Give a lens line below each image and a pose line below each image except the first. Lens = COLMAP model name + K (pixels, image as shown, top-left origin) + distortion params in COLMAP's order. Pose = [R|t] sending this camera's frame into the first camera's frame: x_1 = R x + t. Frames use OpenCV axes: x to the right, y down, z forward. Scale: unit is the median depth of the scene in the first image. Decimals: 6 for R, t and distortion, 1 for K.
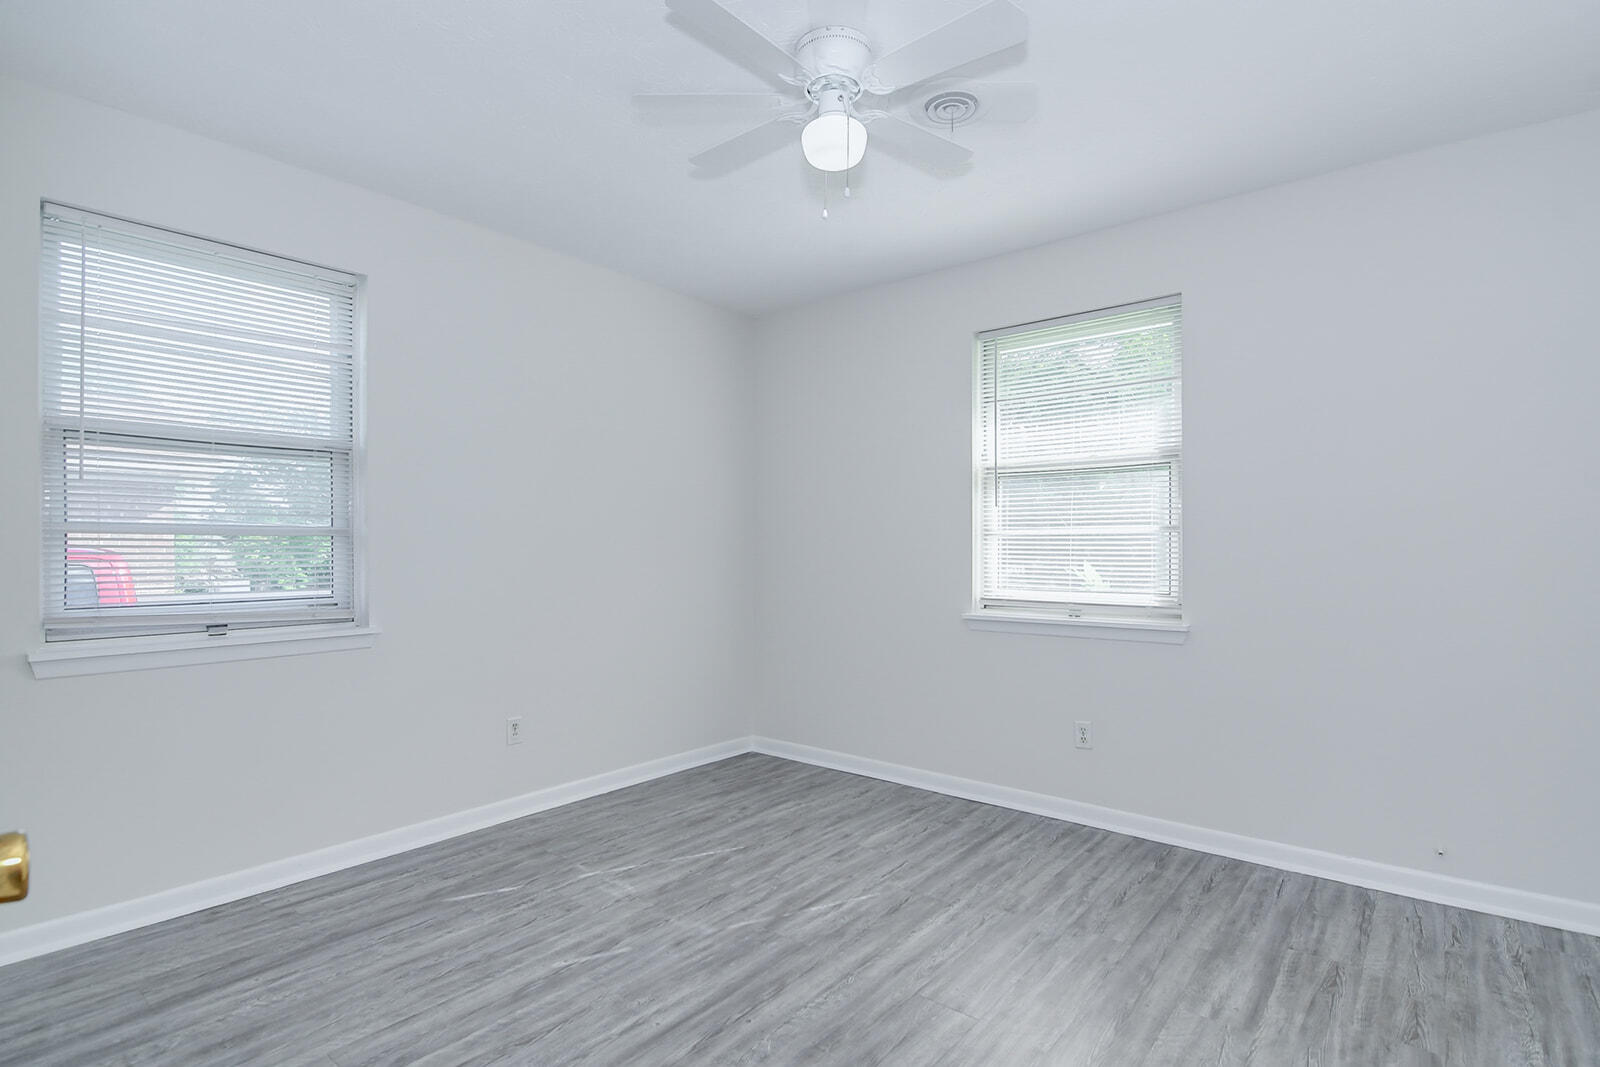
lens RADIAL K [[776.9, 0, 795.0], [0, 776.9, 544.3], [0, 0, 1]] dist [-0.004424, -0.008182]
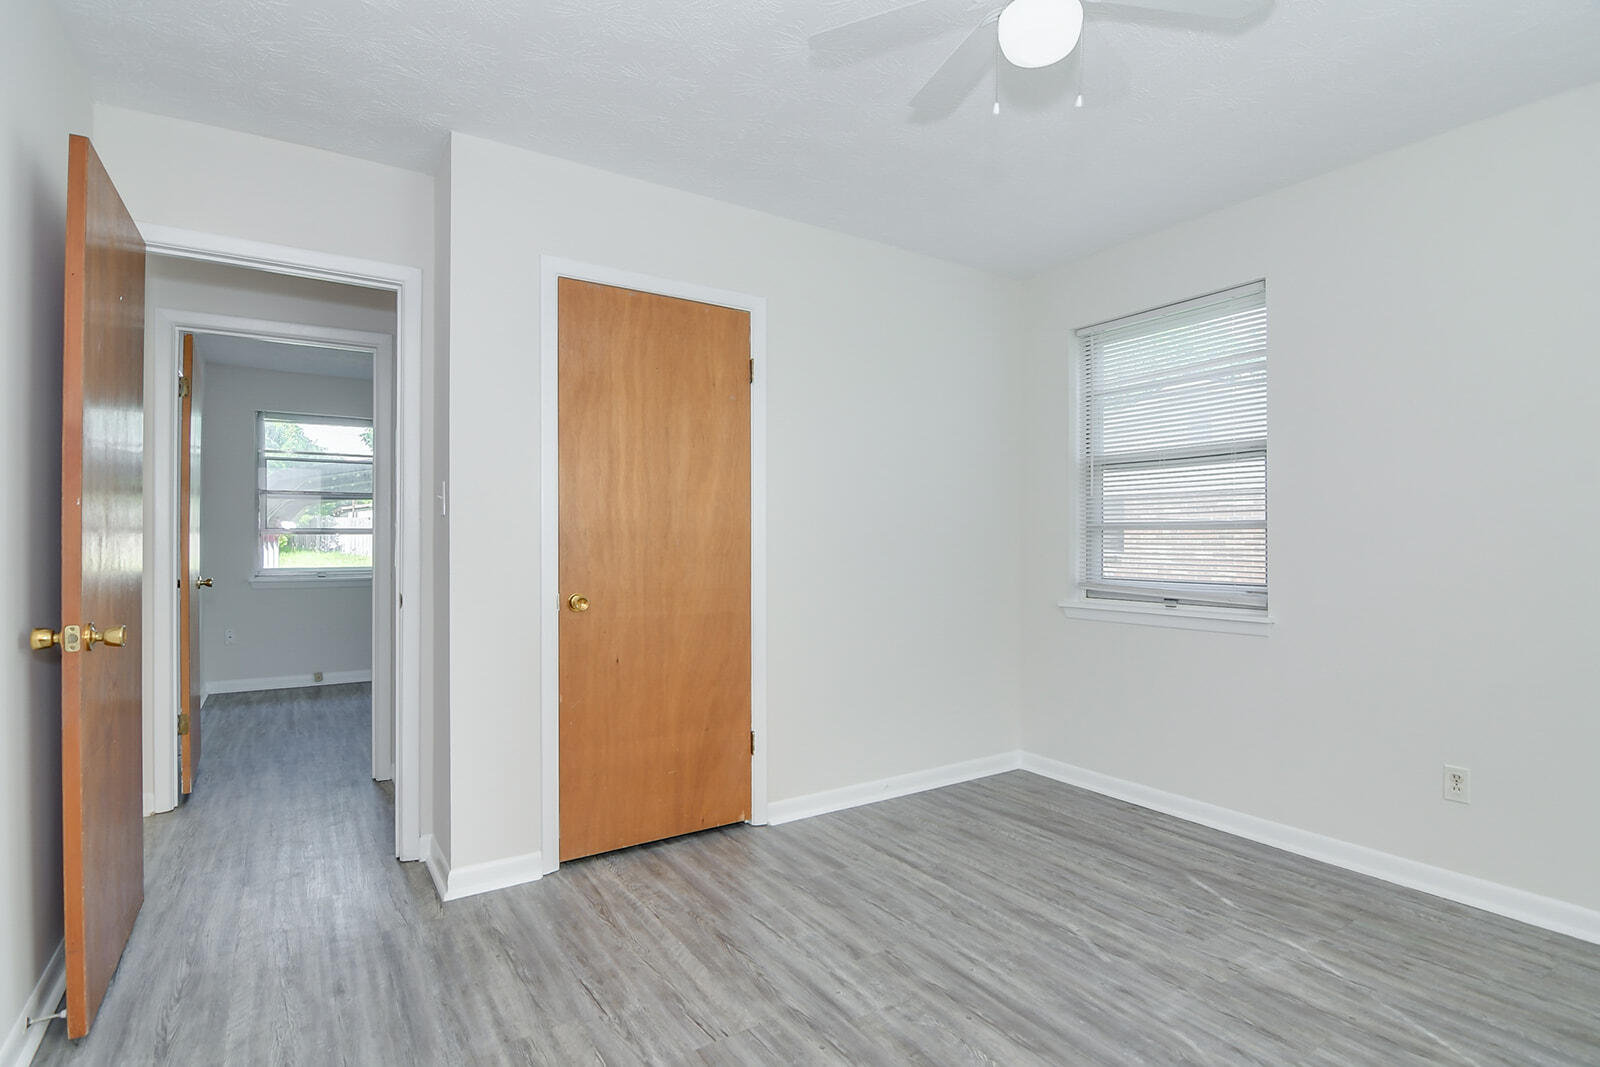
lens RADIAL K [[776.9, 0, 795.0], [0, 776.9, 533.8], [0, 0, 1]] dist [-0.004424, -0.008182]
pose [[-0.287859, -0.008571, -0.957635, 0.723463], [0.001922, 0.999953, -0.009528, 0.006740], [0.957671, -0.004583, -0.287828, 0.816443]]
